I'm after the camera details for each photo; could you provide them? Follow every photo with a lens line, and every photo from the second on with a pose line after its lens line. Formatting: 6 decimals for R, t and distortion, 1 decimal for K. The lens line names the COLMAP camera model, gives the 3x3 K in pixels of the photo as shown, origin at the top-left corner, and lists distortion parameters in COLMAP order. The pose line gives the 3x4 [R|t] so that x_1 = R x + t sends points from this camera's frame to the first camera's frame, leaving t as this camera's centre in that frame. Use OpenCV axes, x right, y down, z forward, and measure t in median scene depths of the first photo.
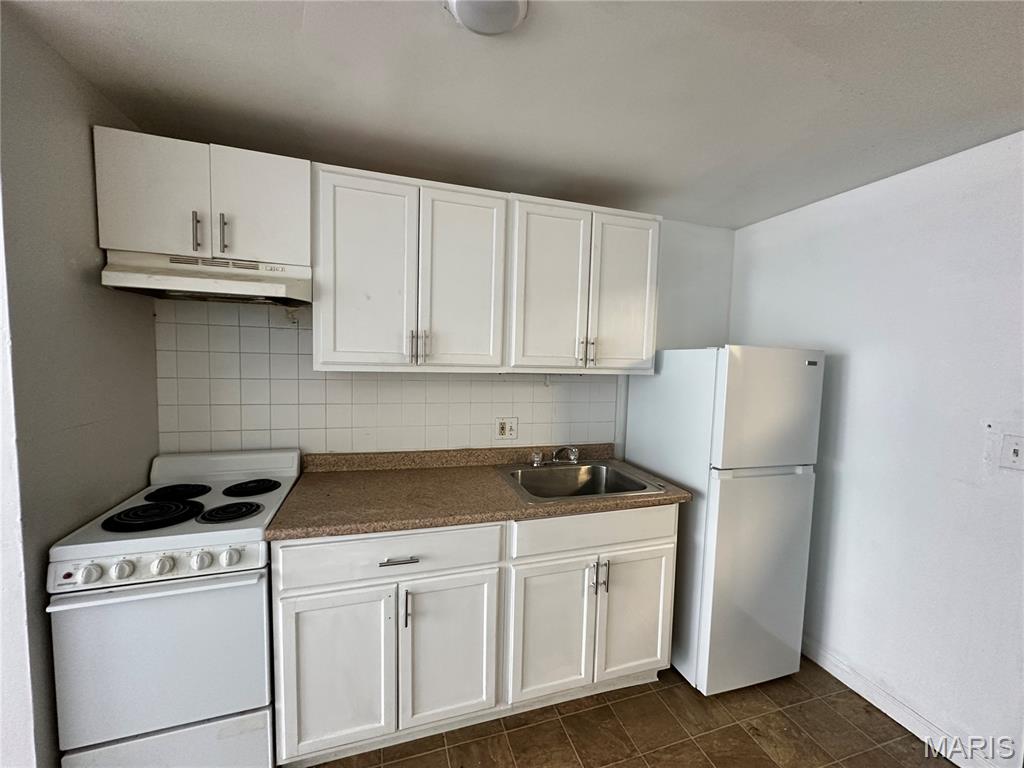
lens RADIAL K [[404.7, 0, 508.9], [0, 404.7, 385.6], [0, 0, 1]] dist [-0.001032, 0.000345]
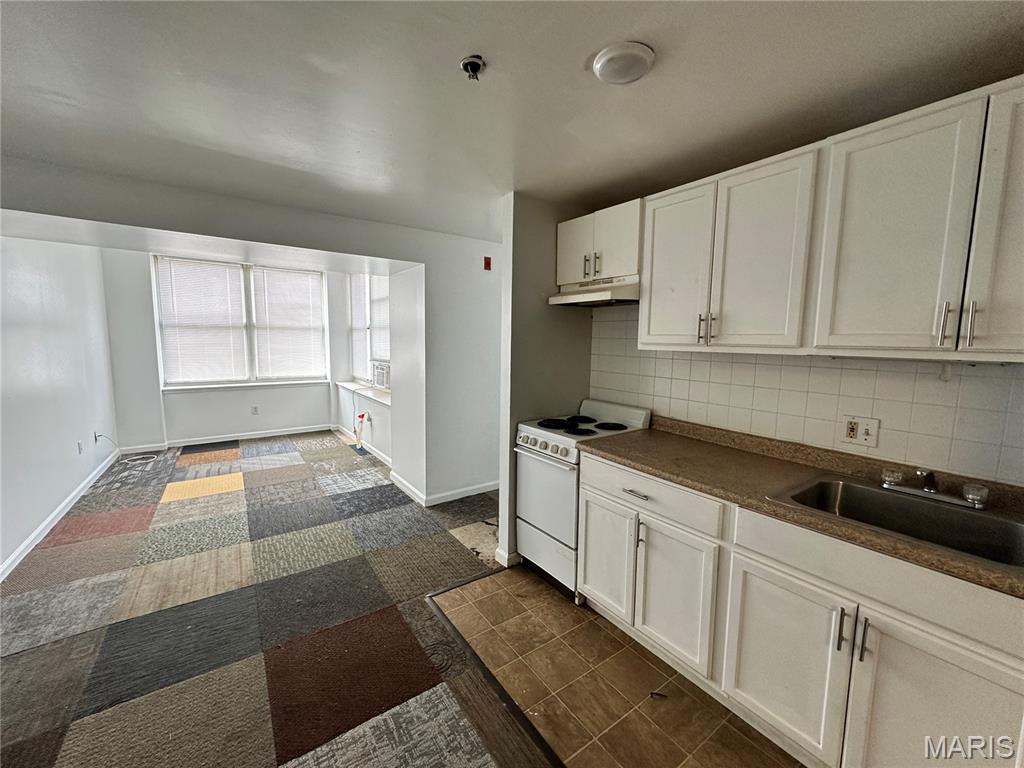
lens RADIAL K [[404.7, 0, 507.2], [0, 404.7, 381.7], [0, 0, 1]] dist [-0.001032, 0.000345]
pose [[0.298680, 0.079923, -0.951001, 0.732733], [-0.076730, 0.995272, 0.059545, 0.026099], [0.951264, 0.055186, 0.303401, 0.170383]]
